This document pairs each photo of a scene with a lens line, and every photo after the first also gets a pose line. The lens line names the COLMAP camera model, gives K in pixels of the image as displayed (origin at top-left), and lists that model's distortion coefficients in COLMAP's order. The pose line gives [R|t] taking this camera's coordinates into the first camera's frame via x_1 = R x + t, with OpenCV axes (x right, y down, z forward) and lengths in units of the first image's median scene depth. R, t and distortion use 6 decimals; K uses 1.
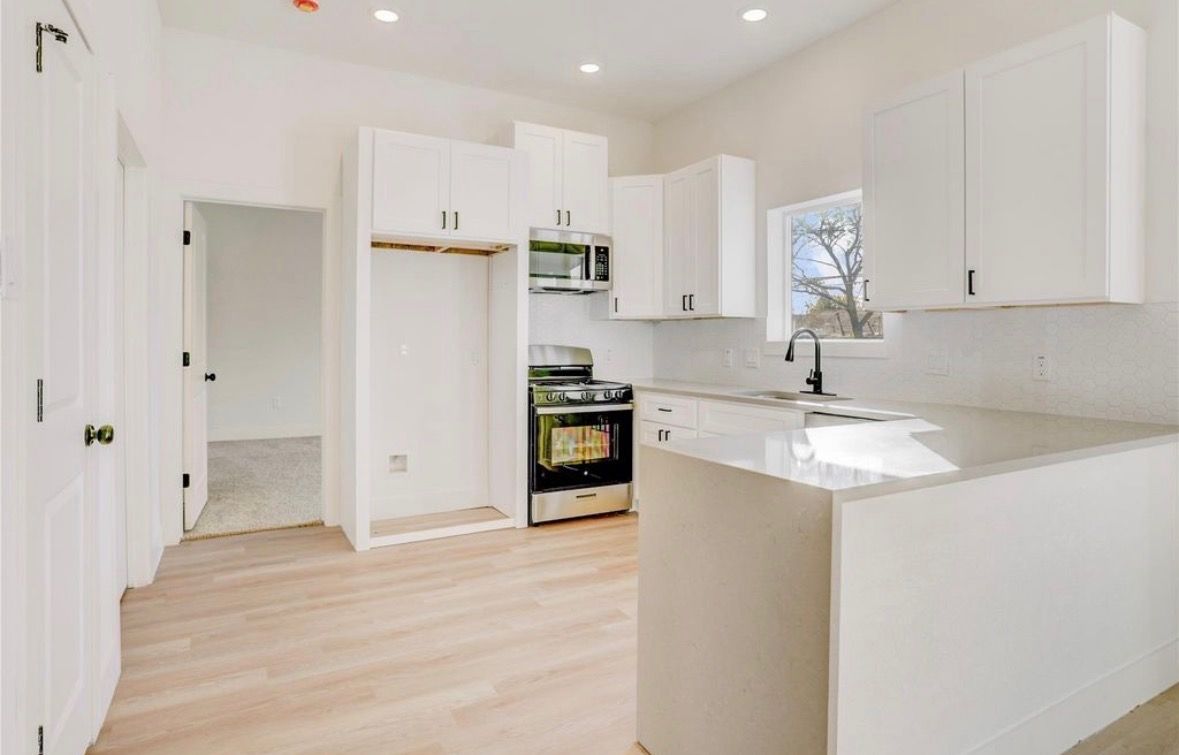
lens RADIAL K [[652.2, 0, 589.3], [0, 652.2, 337.0], [0, 0, 1]] dist [-0.000358, -0.000085]
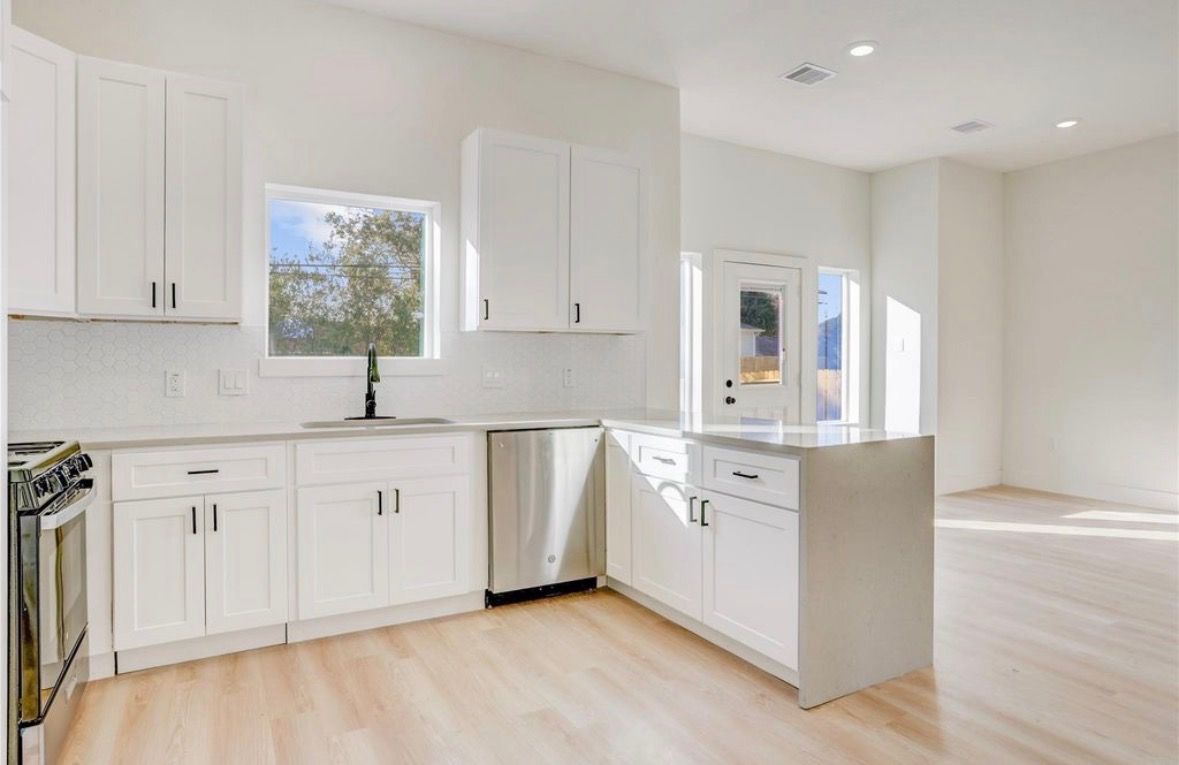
lens RADIAL K [[684.8, 0, 588.6], [0, 684.8, 366.7], [0, 0, 1]] dist [-0.001068, -0.000293]
pose [[0.015490, -0.010498, 0.999825, -0.560373], [-0.004831, 0.999932, 0.010574, 0.006523], [-0.999868, -0.004994, 0.015439, 0.694174]]
